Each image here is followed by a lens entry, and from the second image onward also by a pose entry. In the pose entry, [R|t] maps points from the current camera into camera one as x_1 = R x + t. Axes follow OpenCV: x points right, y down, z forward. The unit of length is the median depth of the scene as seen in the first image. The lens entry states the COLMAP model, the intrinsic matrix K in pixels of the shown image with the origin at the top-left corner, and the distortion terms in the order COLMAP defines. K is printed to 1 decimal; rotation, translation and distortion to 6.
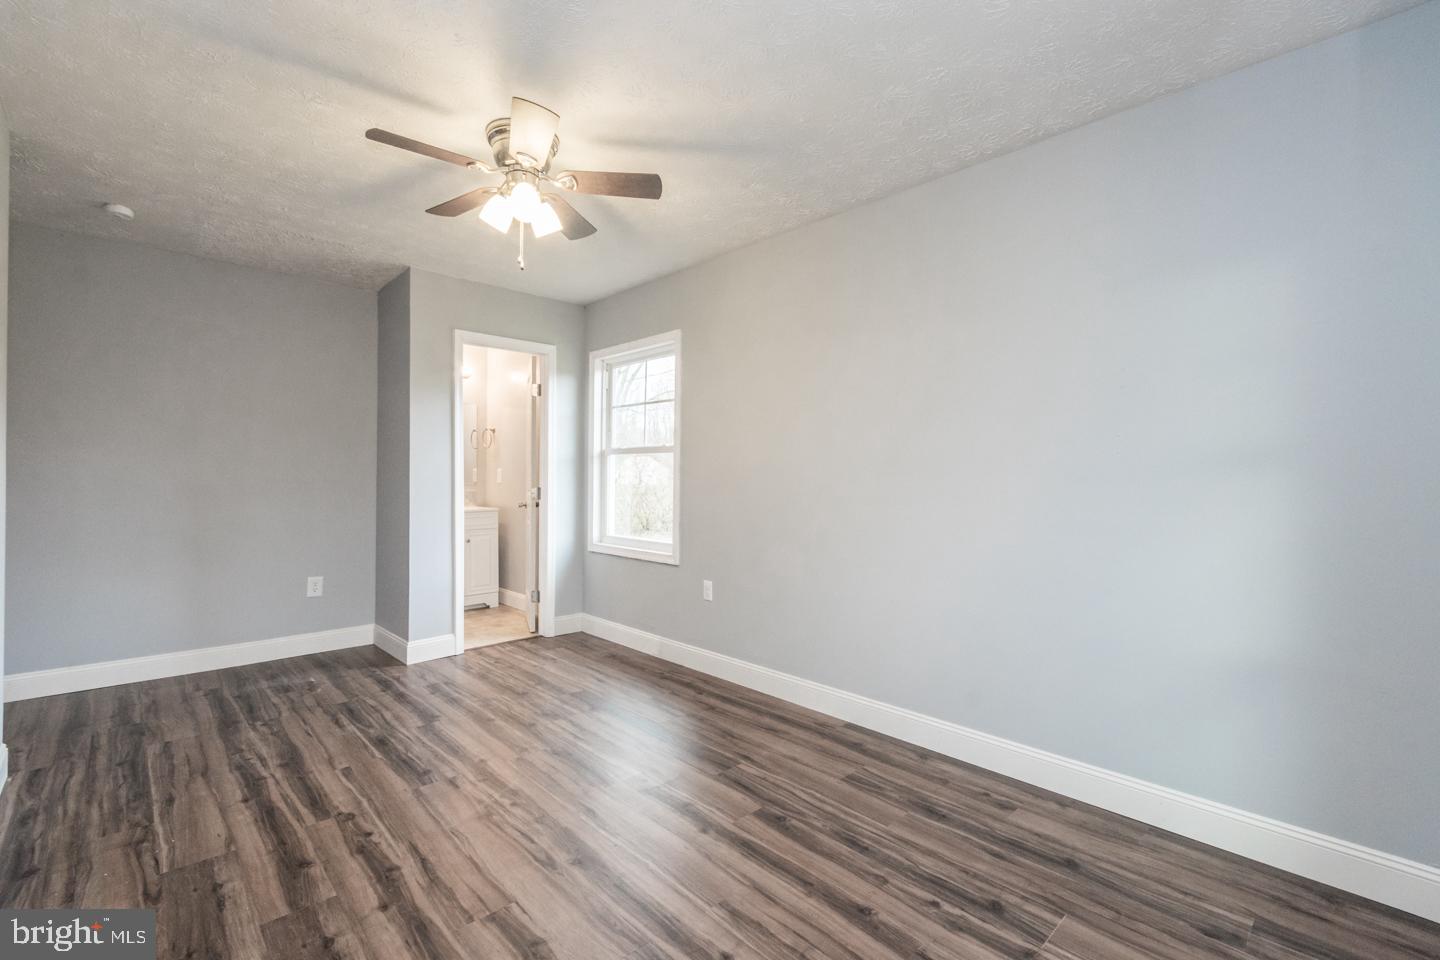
lens RADIAL K [[639.2, 0, 721.1], [0, 639.2, 479.3], [0, 0, 1]] dist [0.003377, 0.000324]
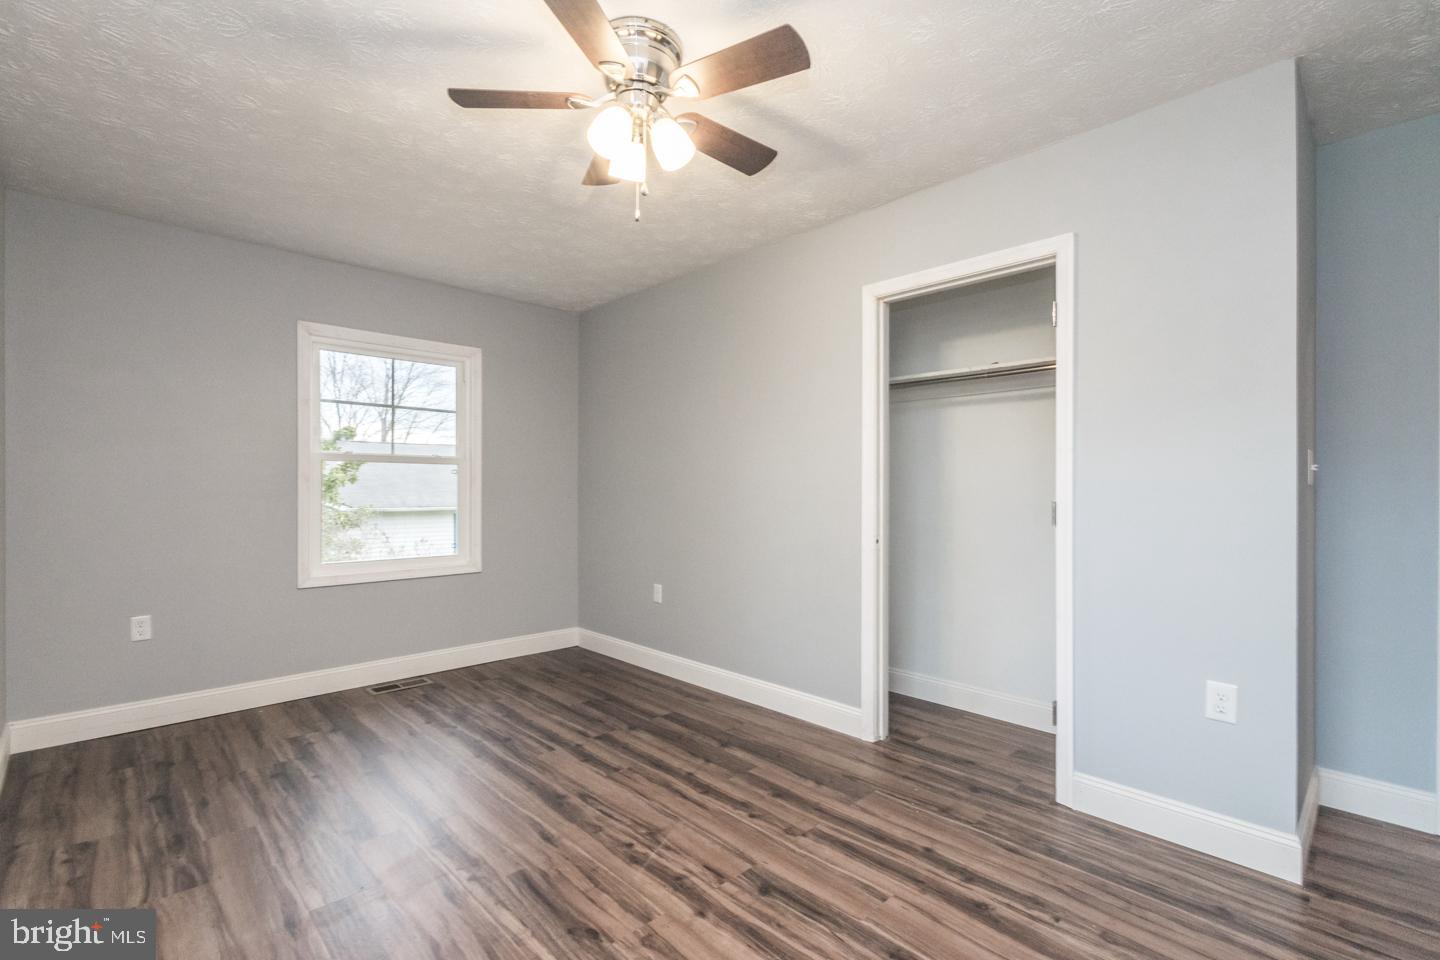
lens RADIAL K [[639.2, 0, 716.7], [0, 639.2, 495.0], [0, 0, 1]] dist [0.003377, 0.000324]
pose [[-0.999907, -0.011649, -0.007080, -0.396947], [-0.011717, 0.999884, 0.009769, -0.002202], [0.006965, 0.009851, -0.999927, 1.739530]]
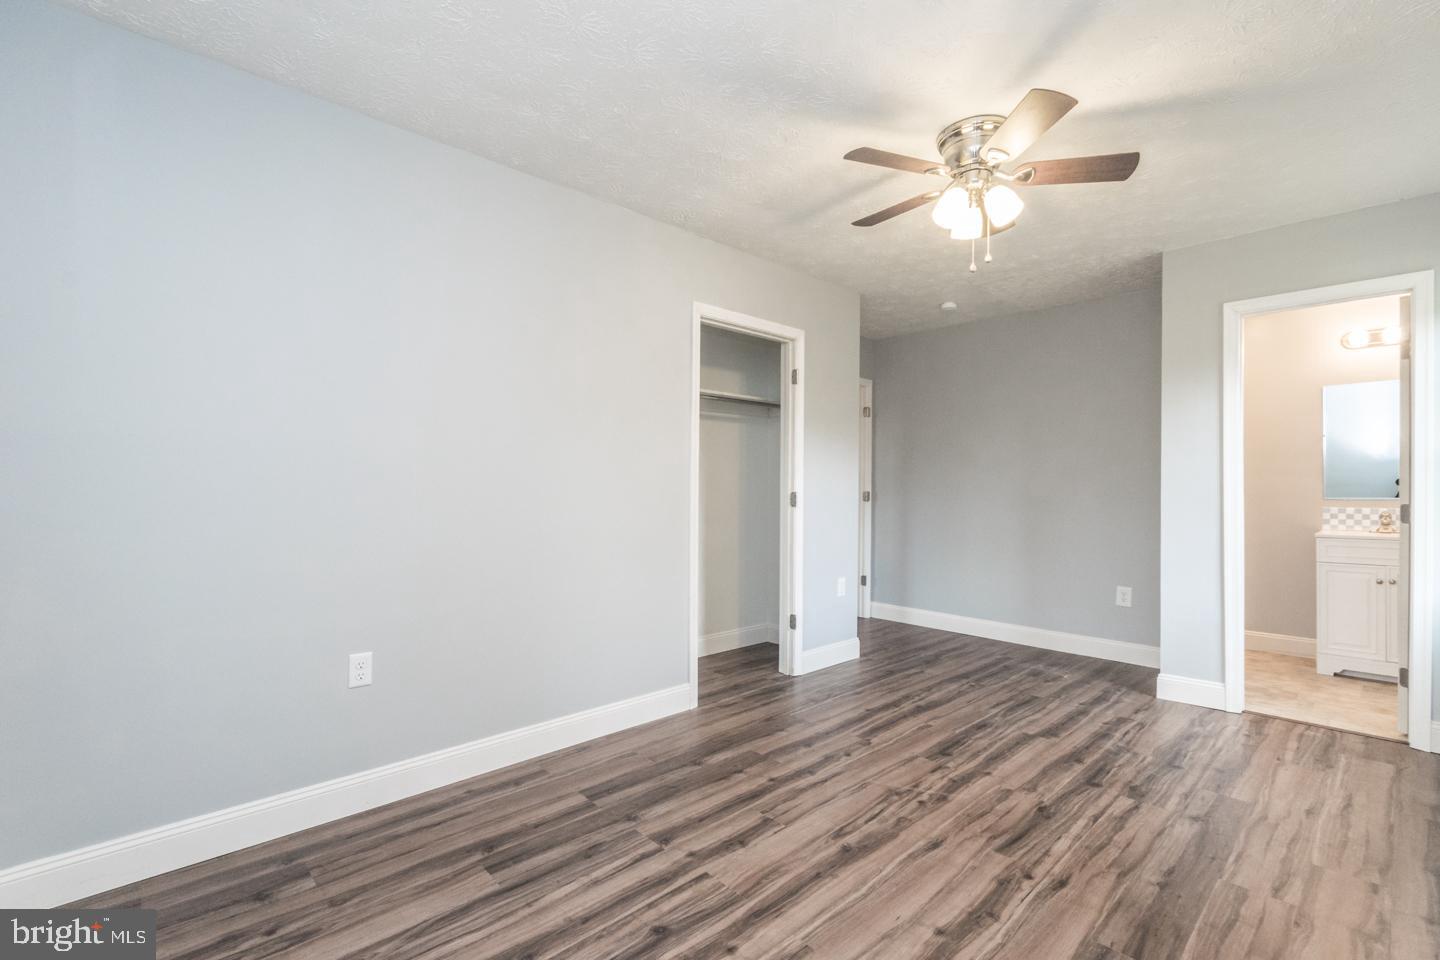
lens RADIAL K [[639.2, 0, 715.6], [0, 639.2, 478.4], [0, 0, 1]] dist [0.003377, 0.000324]
pose [[-0.013887, -0.018332, -0.999736, 0.656727], [-0.007029, 0.999809, -0.018236, 0.006586], [0.999879, 0.006774, -0.014013, 0.618819]]
